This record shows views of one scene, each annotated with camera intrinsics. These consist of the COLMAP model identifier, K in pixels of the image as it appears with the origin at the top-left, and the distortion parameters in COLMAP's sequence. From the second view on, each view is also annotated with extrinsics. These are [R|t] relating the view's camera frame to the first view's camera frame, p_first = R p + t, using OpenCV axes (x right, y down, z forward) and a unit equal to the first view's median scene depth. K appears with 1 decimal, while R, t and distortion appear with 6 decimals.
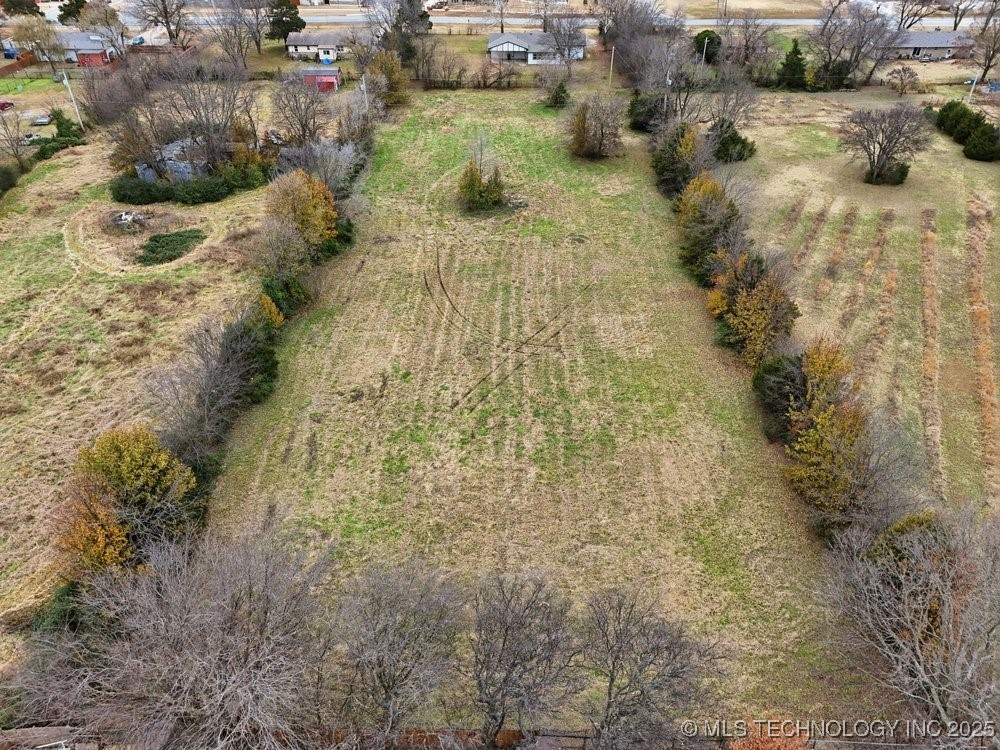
lens RADIAL K [[733.0, 0, 500.0], [0, 733.0, 375.0], [0, 0, 1]] dist [0.070399, -0.053883]
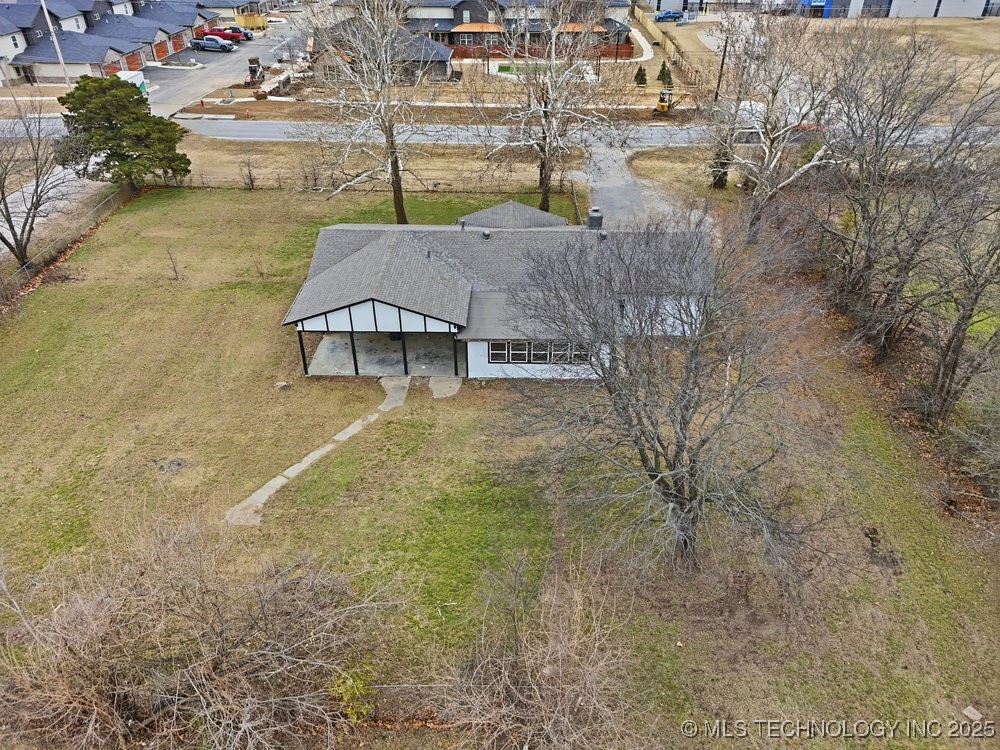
lens RADIAL K [[733.0, 0, 500.0], [0, 733.0, 375.0], [0, 0, 1]] dist [0.070399, -0.053883]
pose [[0.999971, -0.002195, -0.007274, 0.092709], [0.001783, 0.998416, -0.056226, -0.771916], [0.007385, 0.056211, 0.998392, 1.469405]]
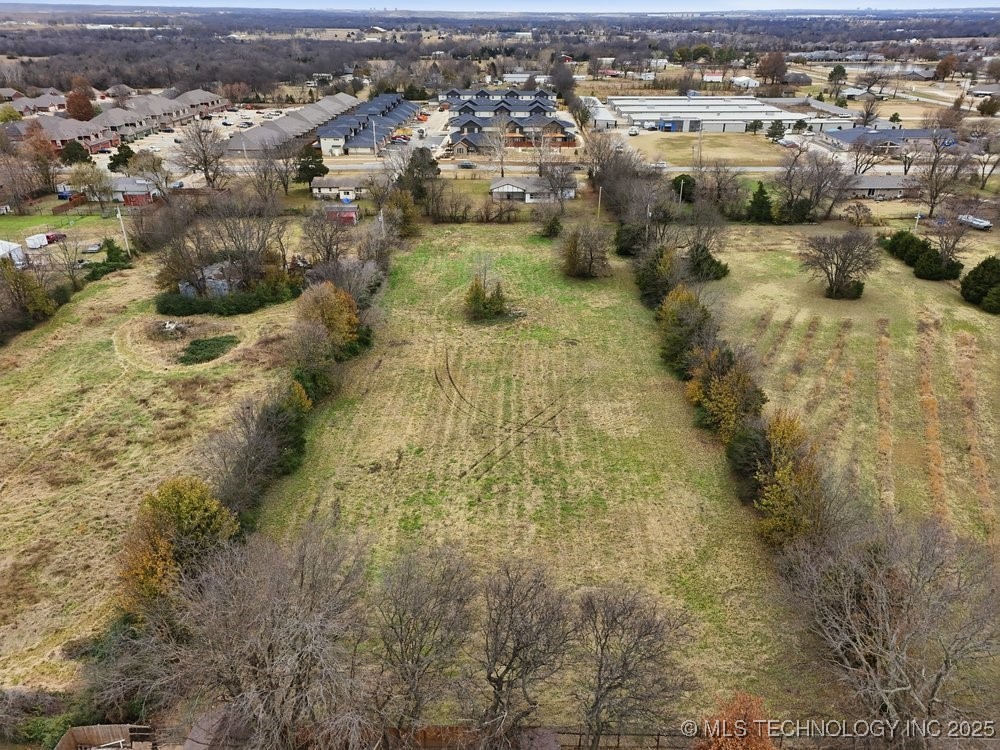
lens RADIAL K [[733.0, 0, 500.0], [0, 733.0, 375.0], [0, 0, 1]] dist [0.070399, -0.053883]
pose [[0.999999, -0.001316, 0.000730, -0.004214], [0.001424, 0.984210, -0.176997, 0.067663], [-0.000485, 0.176998, 0.984211, -0.100612]]
